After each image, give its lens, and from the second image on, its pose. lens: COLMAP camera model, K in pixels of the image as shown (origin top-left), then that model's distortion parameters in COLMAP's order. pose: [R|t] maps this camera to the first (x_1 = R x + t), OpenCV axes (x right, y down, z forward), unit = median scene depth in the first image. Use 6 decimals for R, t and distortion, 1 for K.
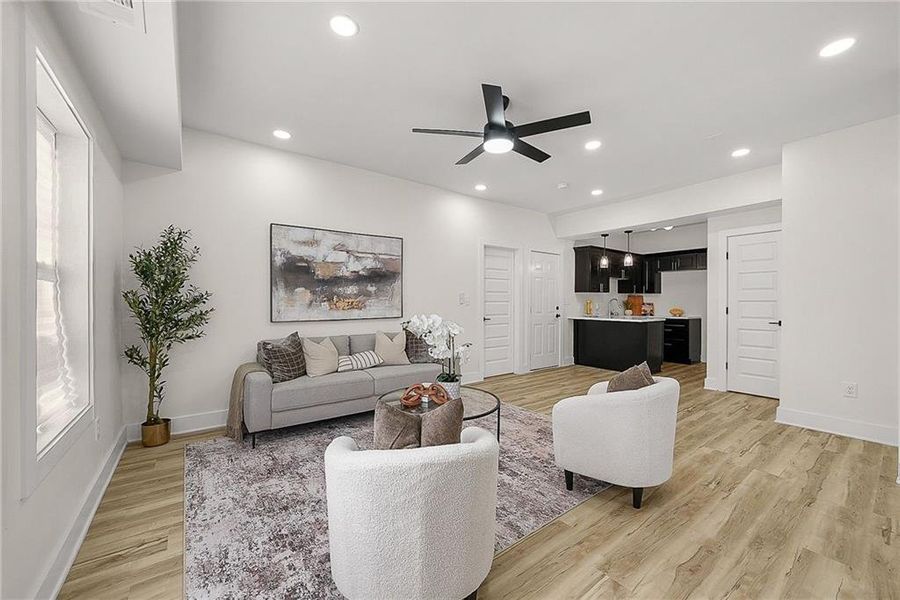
lens RADIAL K [[354.0, 0, 451.6], [0, 354.0, 302.7], [0, 0, 1]] dist [-0.011553, 0.001673]
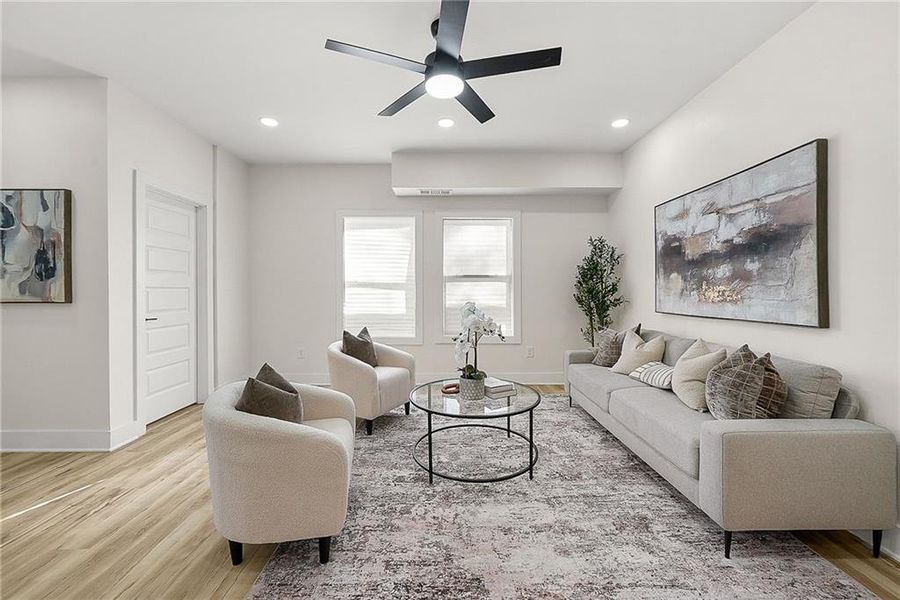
lens RADIAL K [[354.0, 0, 450.9], [0, 354.0, 290.8], [0, 0, 1]] dist [-0.011553, 0.001673]
pose [[-0.594966, 0.002343, -0.803747, 0.513827], [-0.002162, 0.999987, 0.004516, -0.003826], [0.803748, 0.004425, -0.594954, 1.020716]]
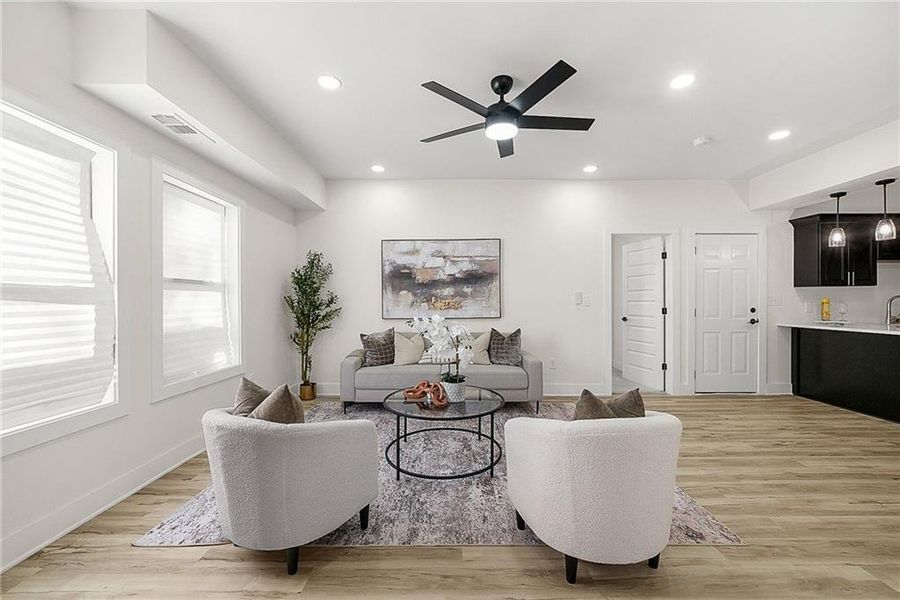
lens RADIAL K [[354.0, 0, 448.4], [0, 354.0, 302.8], [0, 0, 1]] dist [-0.011553, 0.001673]
pose [[0.792803, -0.001811, -0.609476, 0.401256], [0.002344, 0.999997, 0.000077, -0.001278], [0.609474, -0.001490, 0.792805, 0.135265]]
